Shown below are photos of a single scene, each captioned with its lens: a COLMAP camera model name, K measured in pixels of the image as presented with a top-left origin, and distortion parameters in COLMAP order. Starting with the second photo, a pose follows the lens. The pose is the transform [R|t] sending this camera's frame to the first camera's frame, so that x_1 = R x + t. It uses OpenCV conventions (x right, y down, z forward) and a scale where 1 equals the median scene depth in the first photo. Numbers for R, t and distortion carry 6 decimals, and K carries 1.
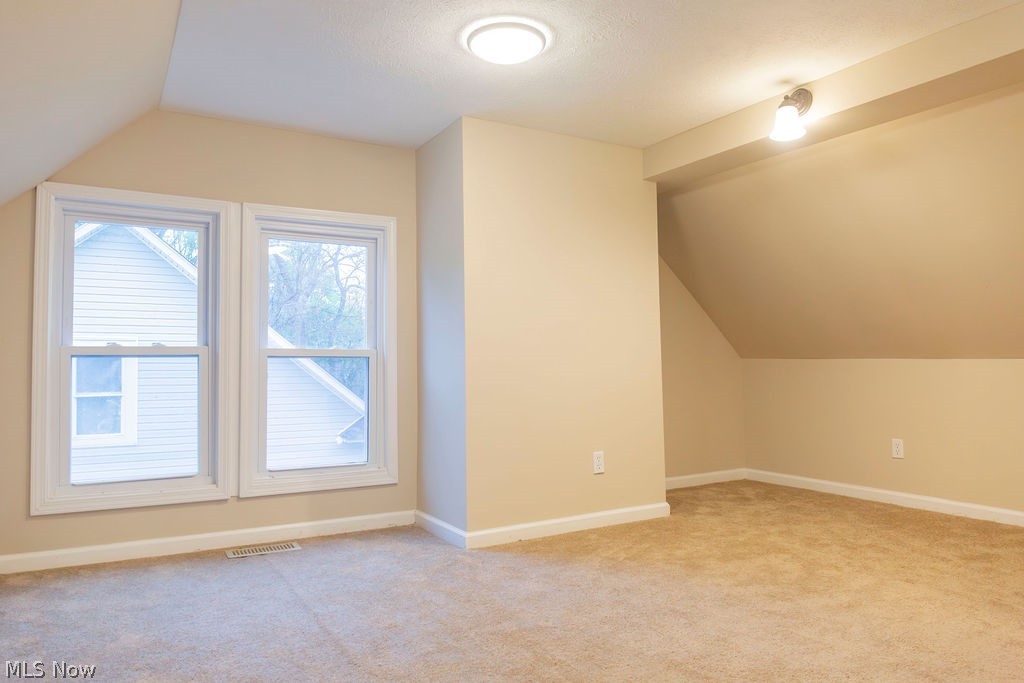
lens RADIAL K [[682.0, 0, 516.6], [0, 682.0, 336.8], [0, 0, 1]] dist [-0.030007, -0.004325]
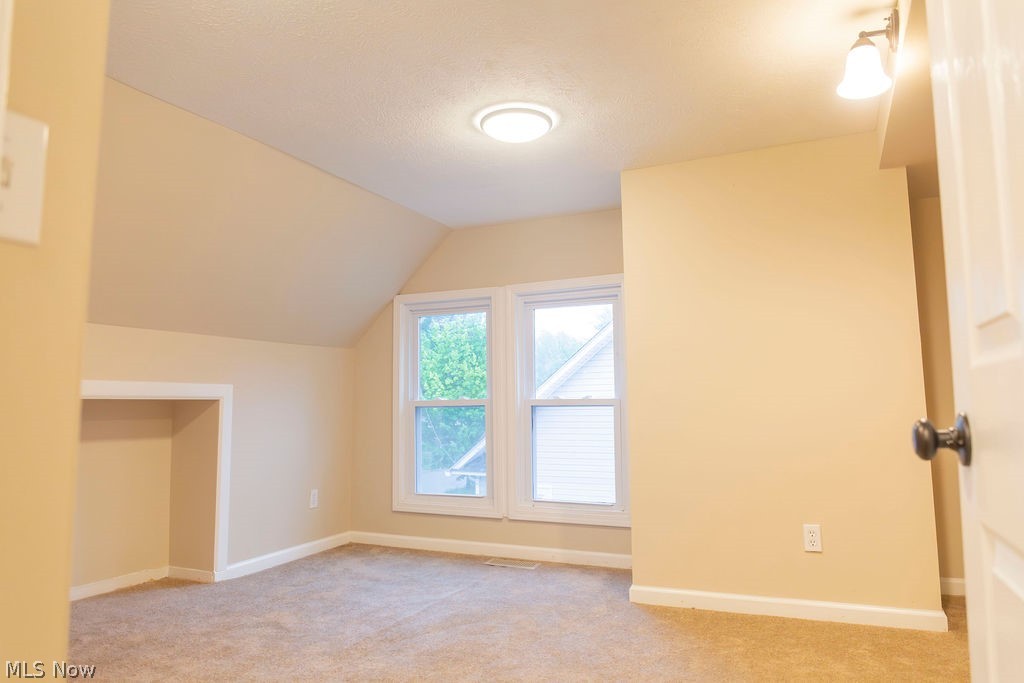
lens RADIAL K [[682.0, 0, 516.6], [0, 682.0, 336.8], [0, 0, 1]] dist [-0.030007, -0.004325]
pose [[0.567216, -0.079980, -0.819677, 0.661145], [0.040132, 0.996775, -0.069489, -0.011524], [0.822591, 0.006520, 0.568596, 0.289048]]
